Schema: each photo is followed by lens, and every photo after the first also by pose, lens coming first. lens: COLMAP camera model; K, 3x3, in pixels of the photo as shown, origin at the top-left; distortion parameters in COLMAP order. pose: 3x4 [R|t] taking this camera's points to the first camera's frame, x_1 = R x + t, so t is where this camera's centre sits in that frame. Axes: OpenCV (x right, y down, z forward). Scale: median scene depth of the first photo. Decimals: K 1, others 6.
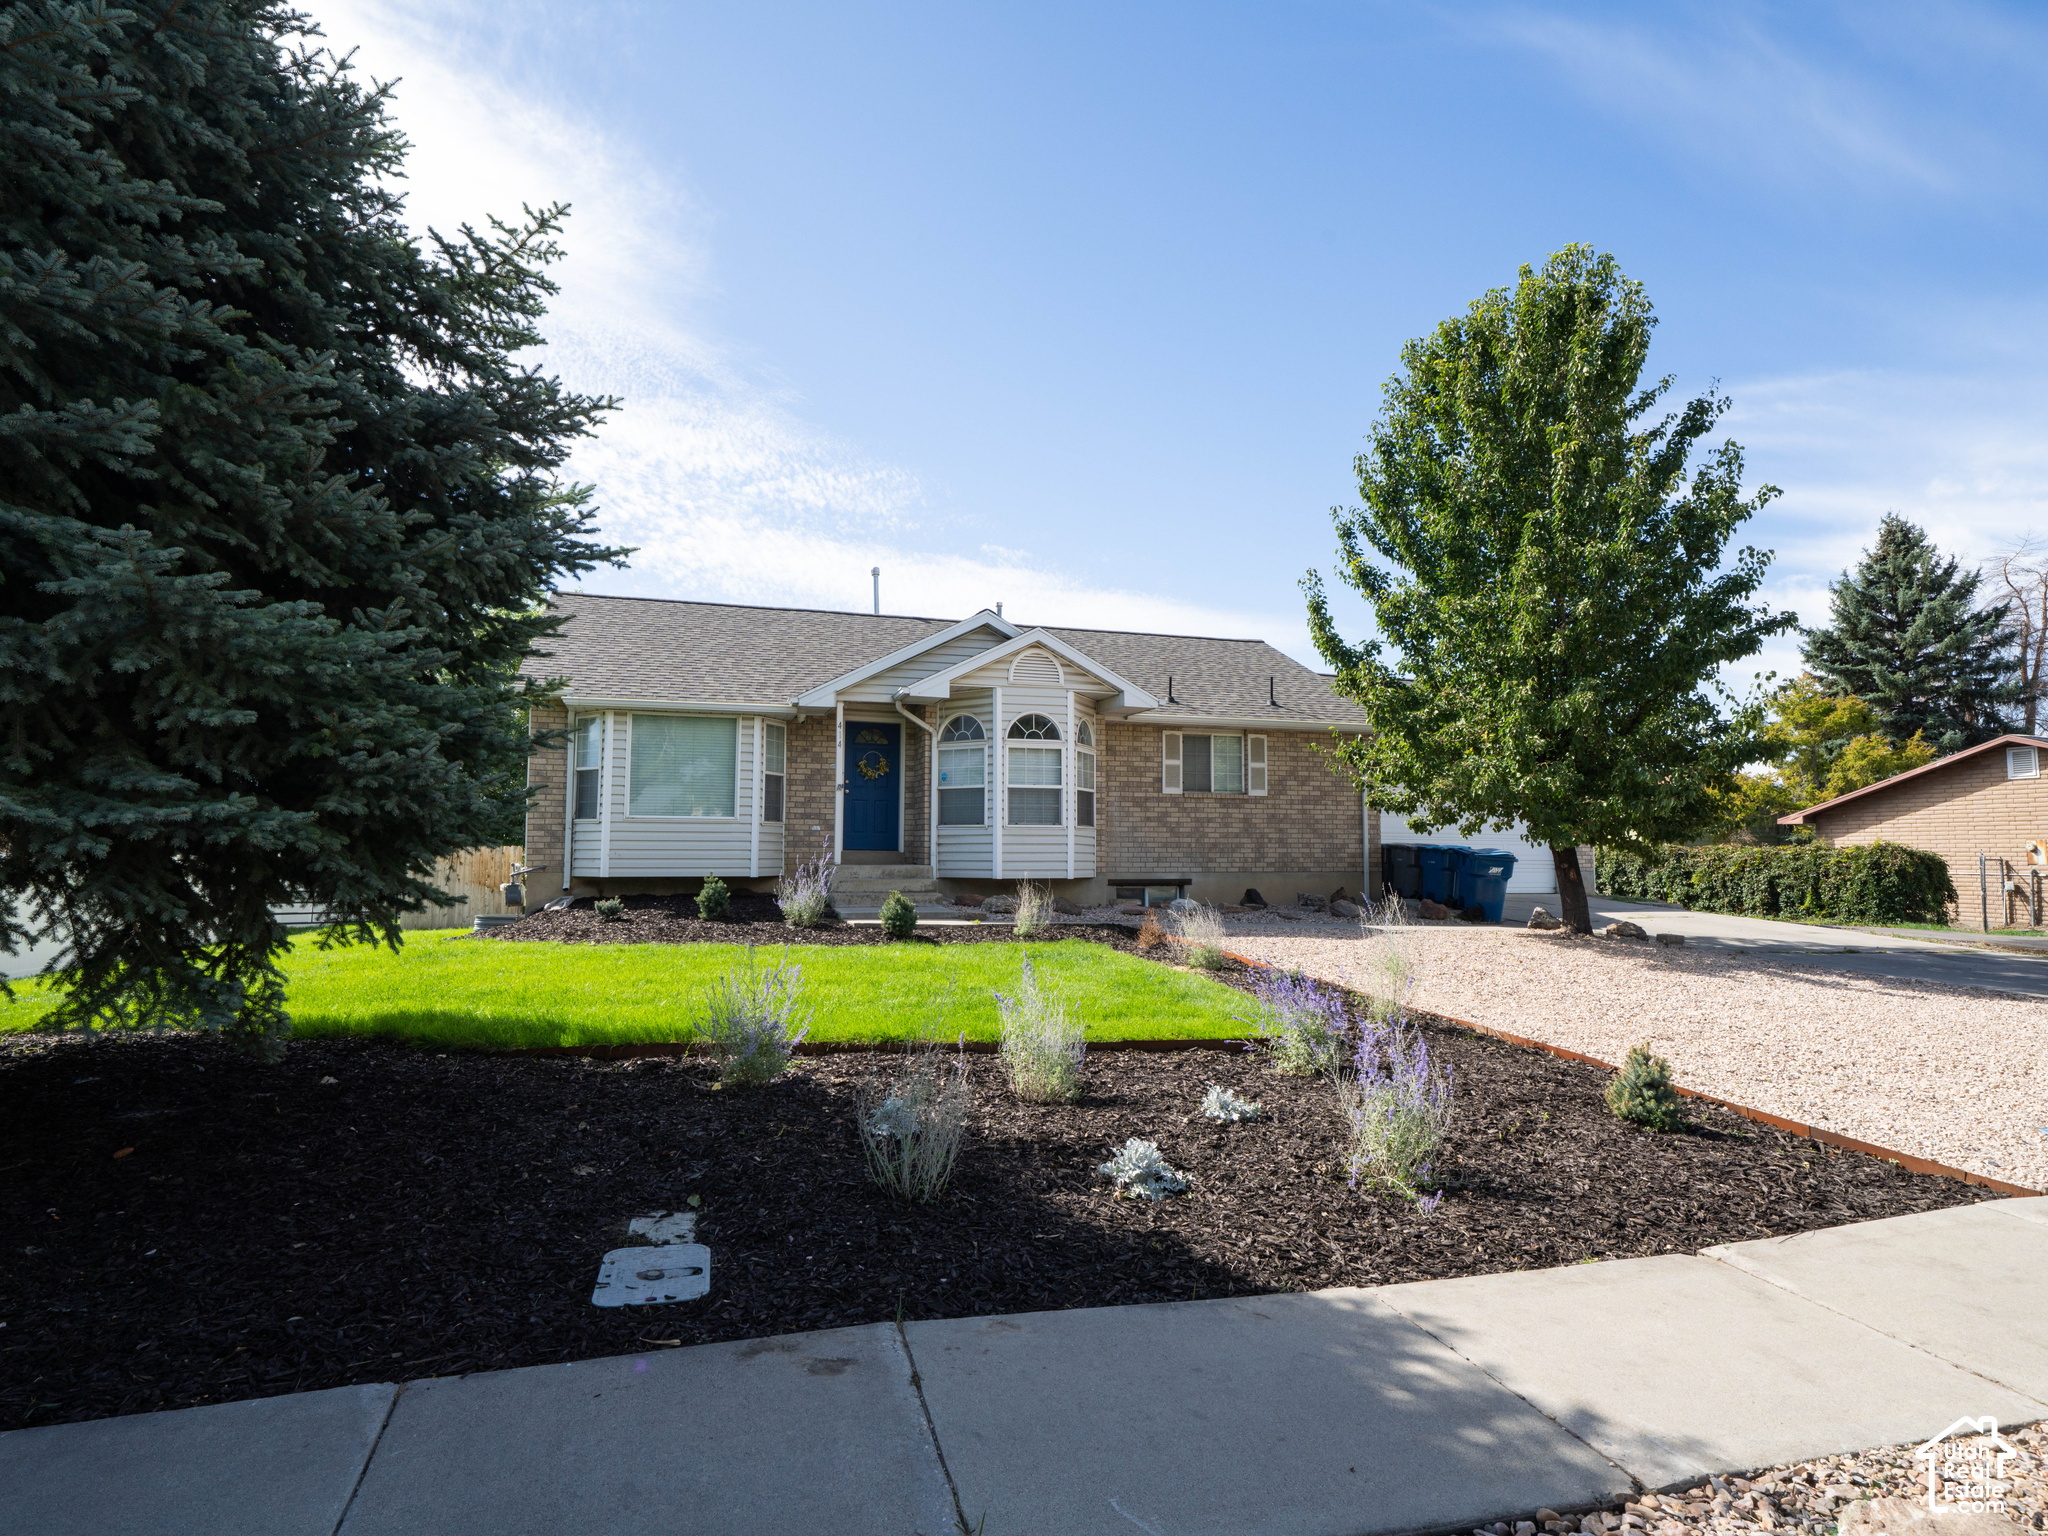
lens RADIAL K [[1013.0, 0, 1024.0], [0, 1013.0, 768.0], [0, 0, 1]] dist [0.012429, 0.000088]
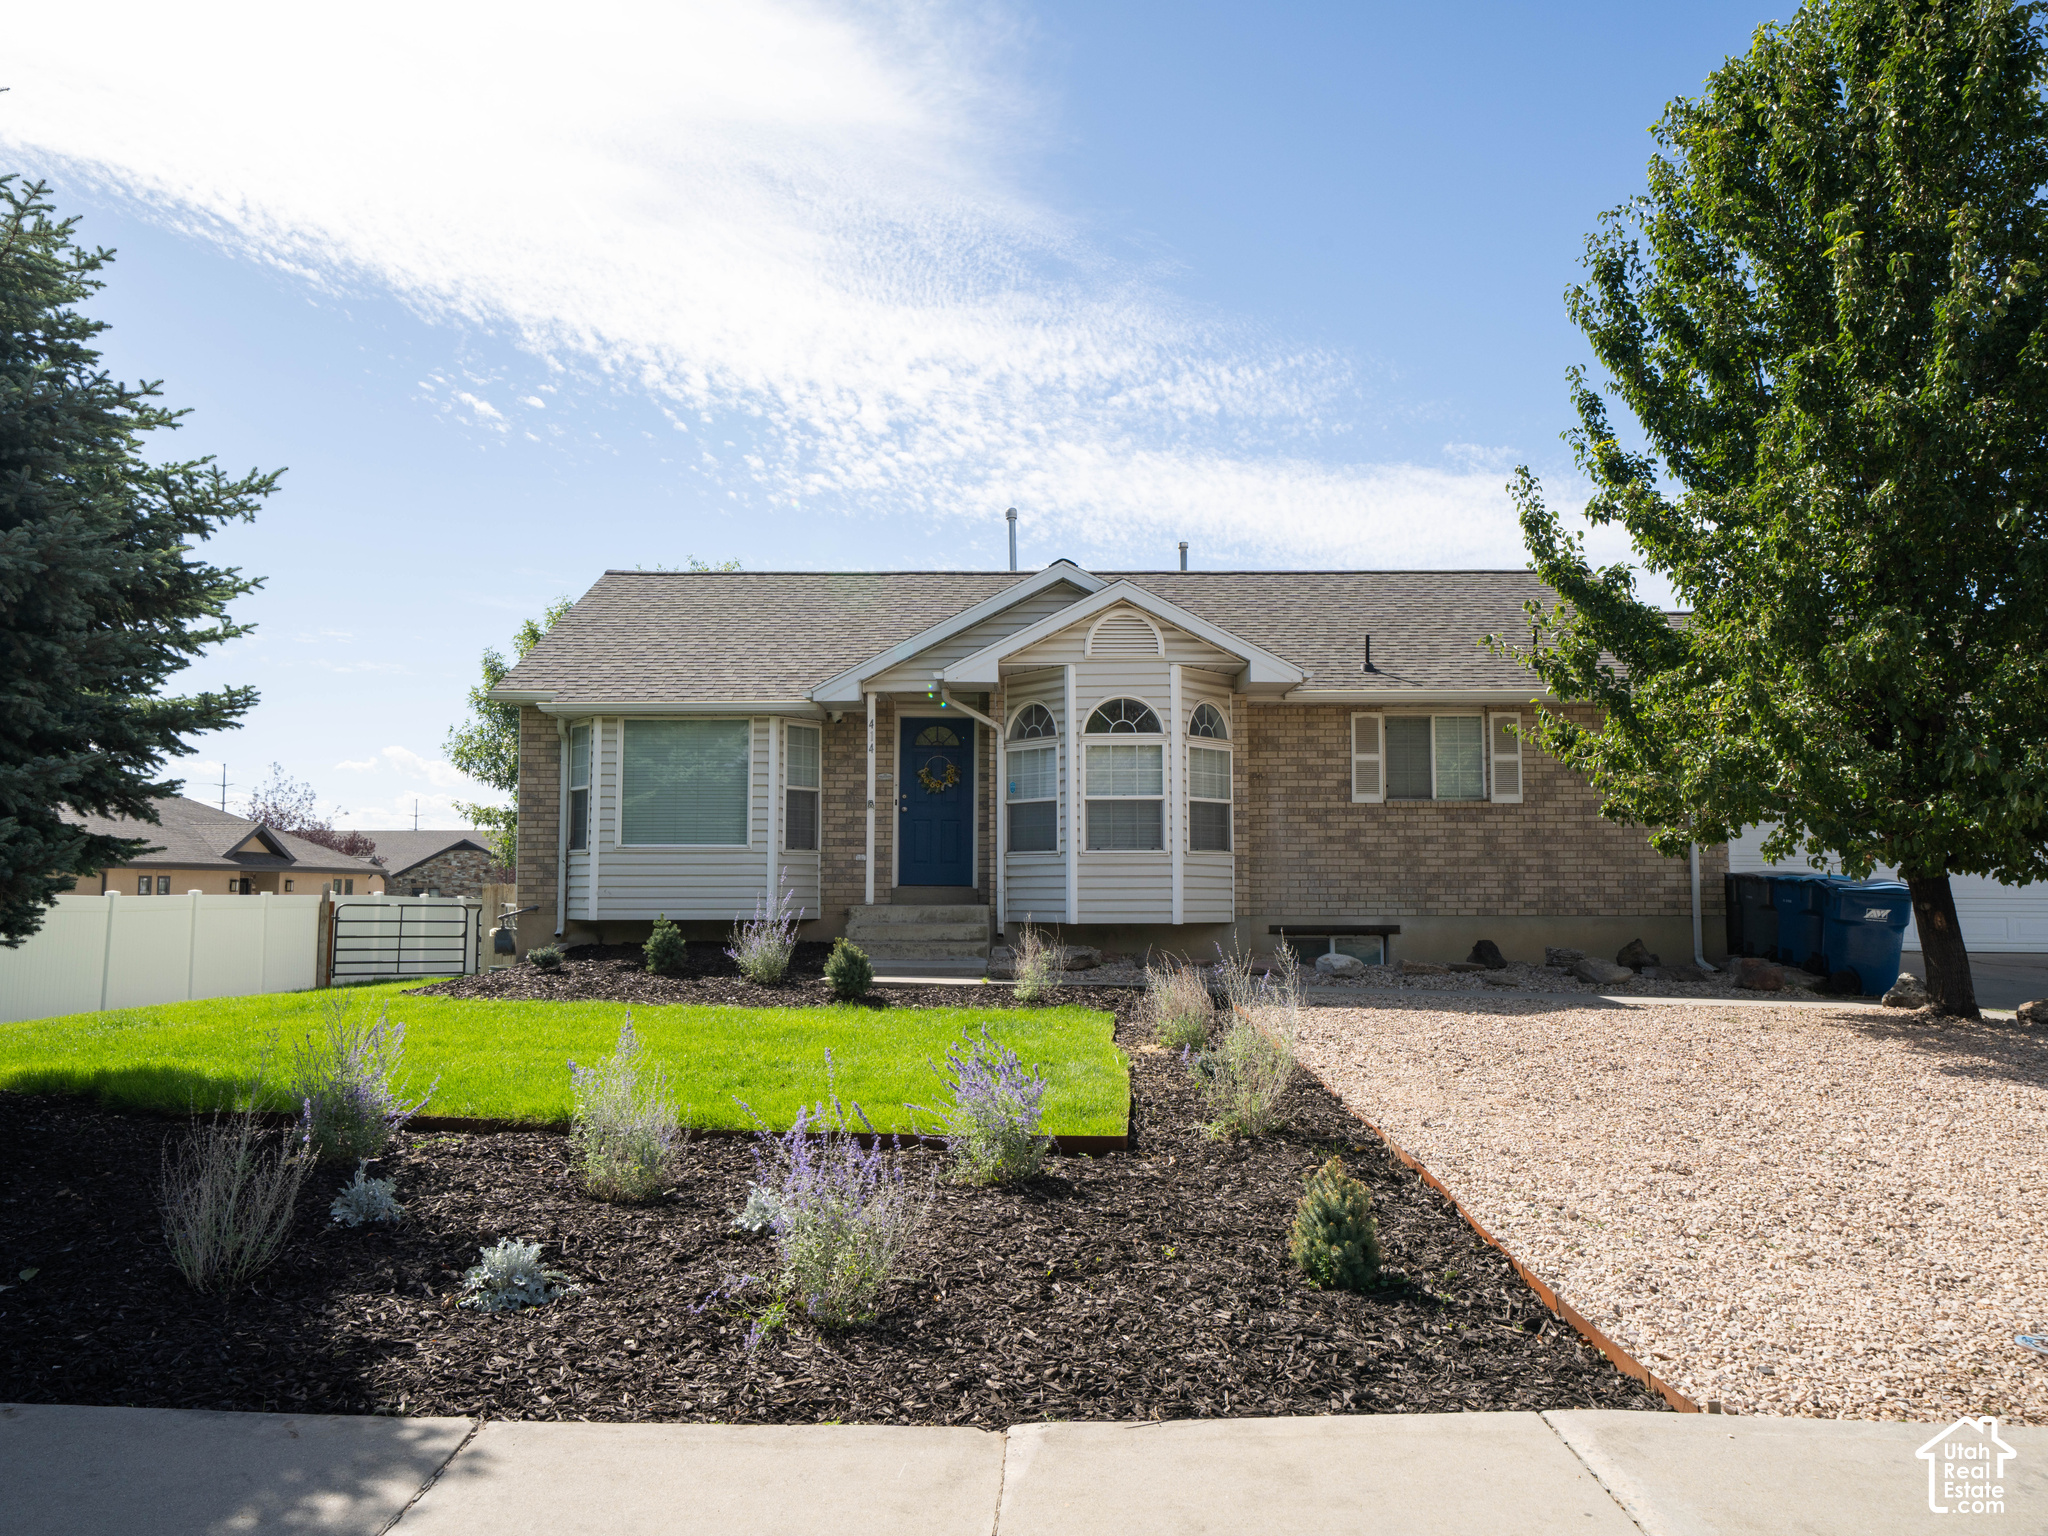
lens RADIAL K [[1406.4, 0, 1024.0], [0, 1406.4, 768.0], [0, 0, 1]] dist [0.030583, -0.004842]
pose [[0.958130, -0.028574, -0.284906, 0.231356], [0.027829, 0.999590, -0.006661, 0.001692], [0.284980, -0.001546, 0.958532, 0.006961]]
